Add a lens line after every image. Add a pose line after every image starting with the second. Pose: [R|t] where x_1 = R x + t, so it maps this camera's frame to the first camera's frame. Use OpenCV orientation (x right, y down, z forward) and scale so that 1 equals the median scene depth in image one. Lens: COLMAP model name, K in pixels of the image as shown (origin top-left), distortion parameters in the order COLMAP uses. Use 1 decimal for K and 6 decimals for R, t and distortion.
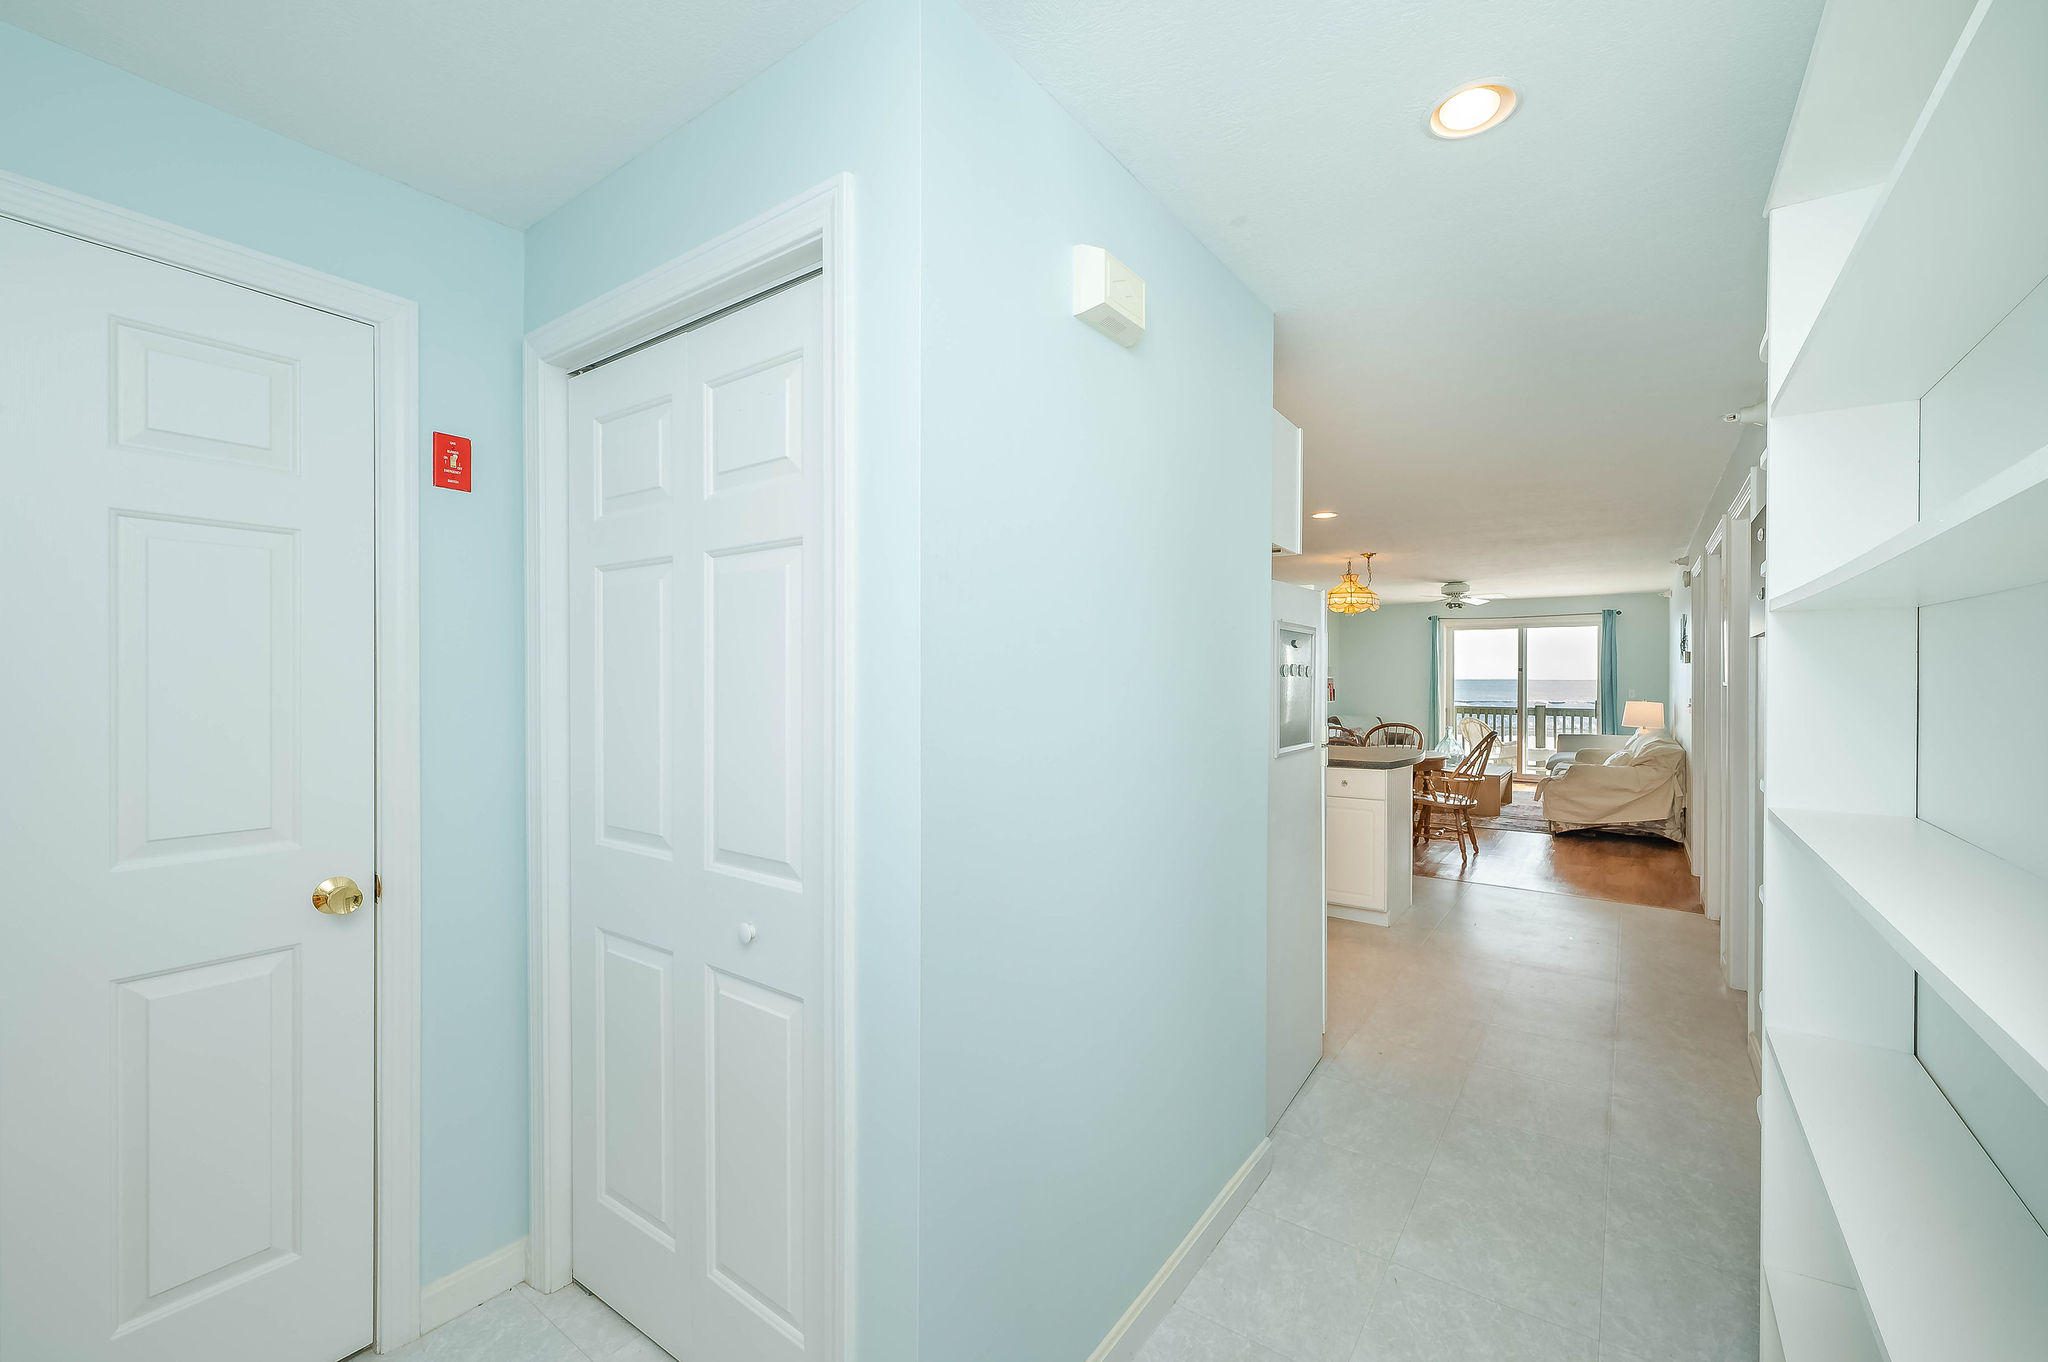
lens RADIAL K [[832.3, 0, 1035.2], [0, 832.3, 673.1], [0, 0, 1]] dist [-0.003696, 0.000034]
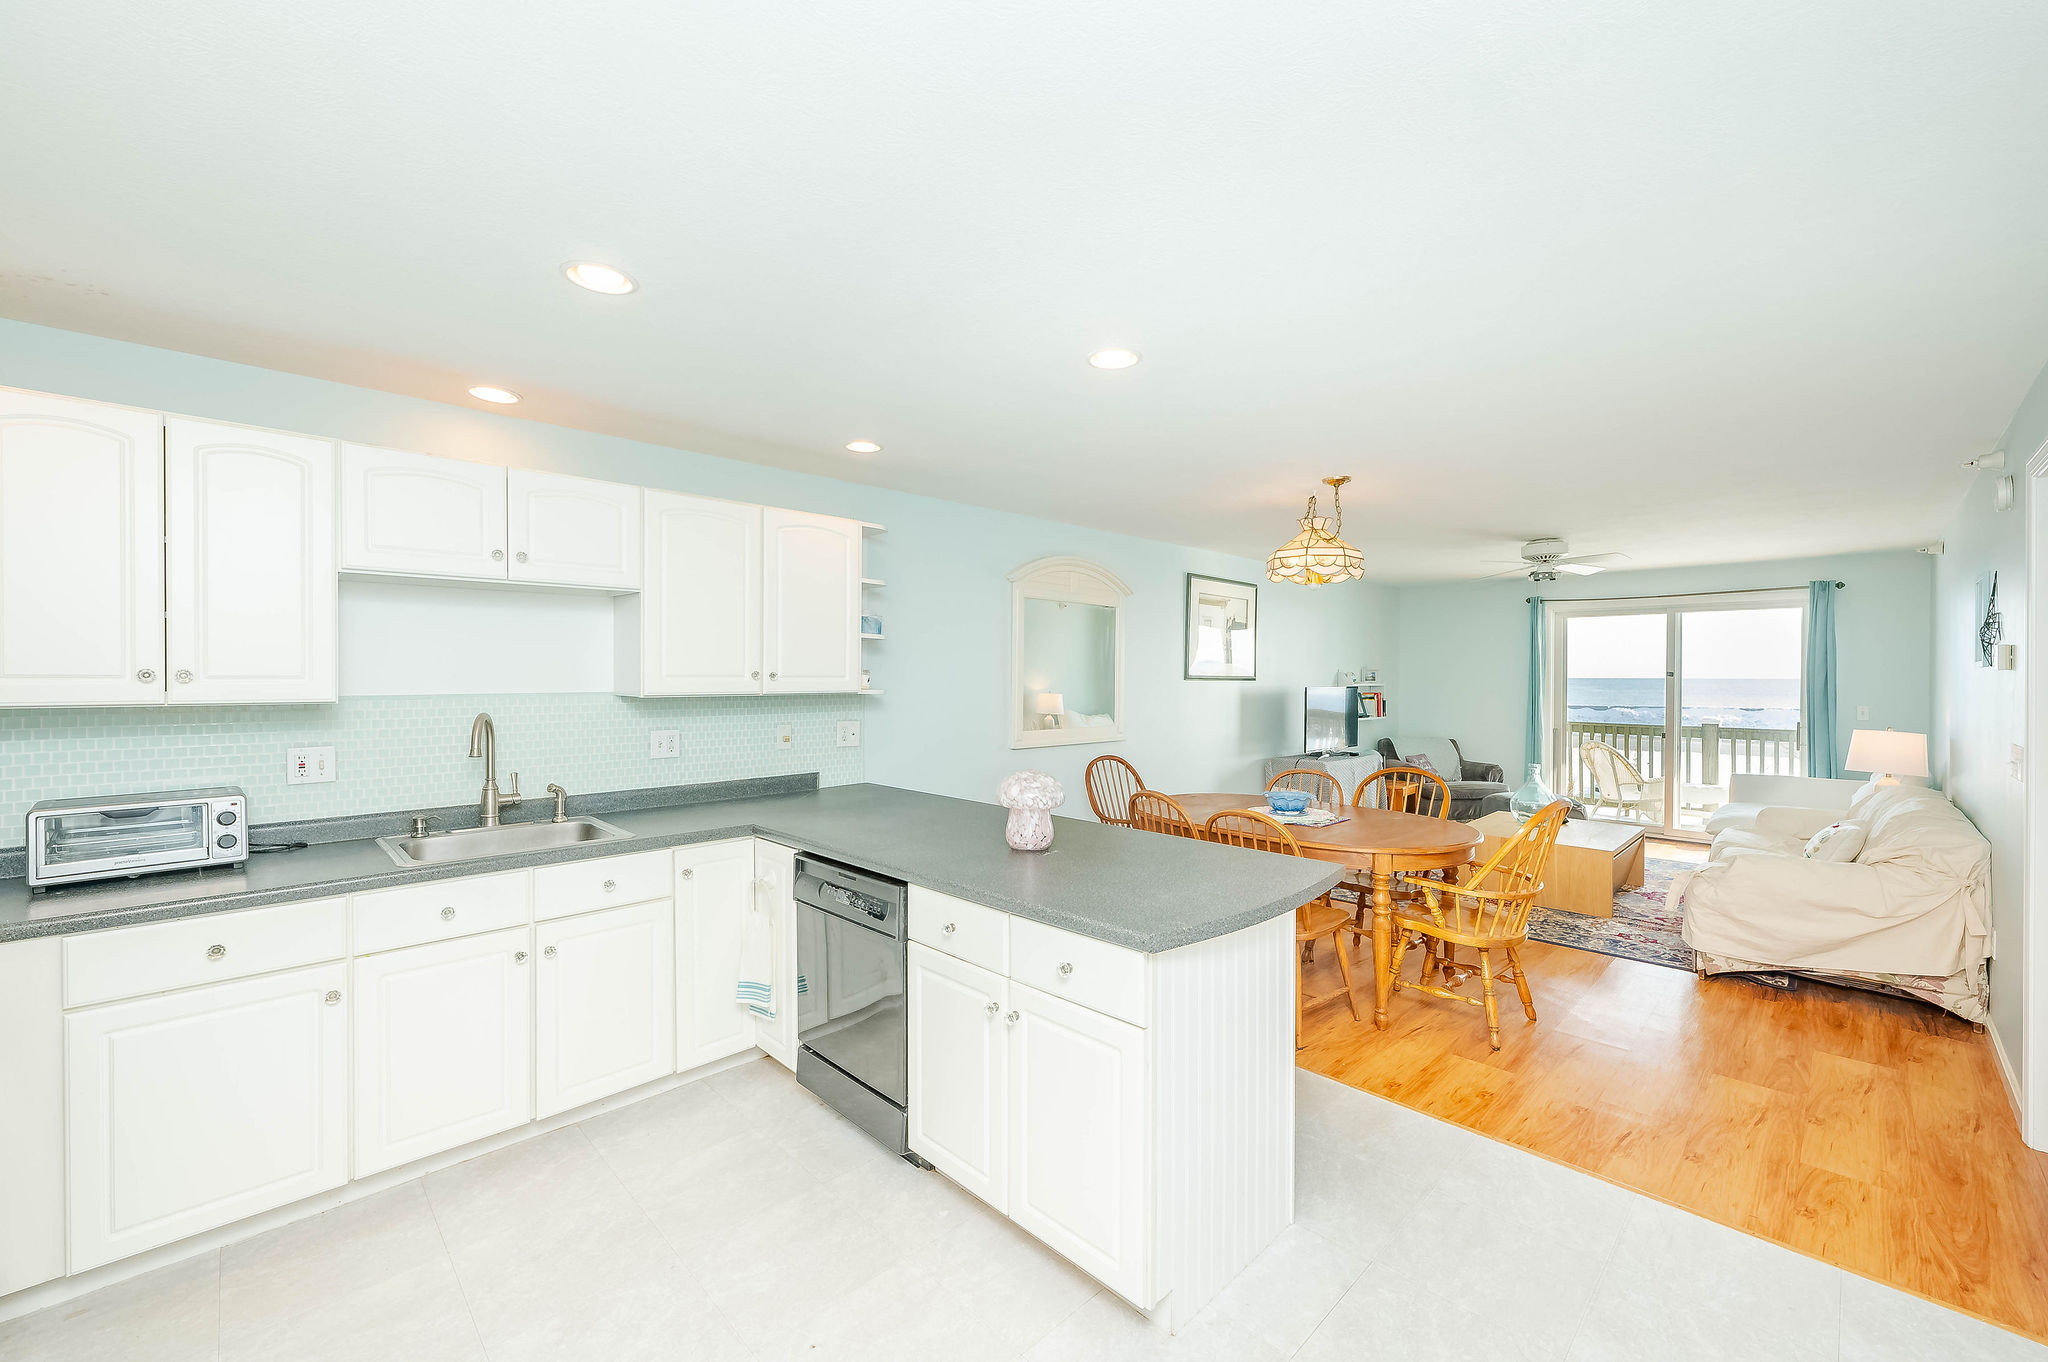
lens RADIAL K [[832.3, 0, 1009.9], [0, 832.3, 679.9], [0, 0, 1]] dist [-0.003696, 0.000034]
pose [[0.985307, -0.000463, -0.170790, 0.184532], [0.002158, 0.999950, 0.009739, -0.008191], [0.170777, -0.009964, 0.985259, 0.264978]]
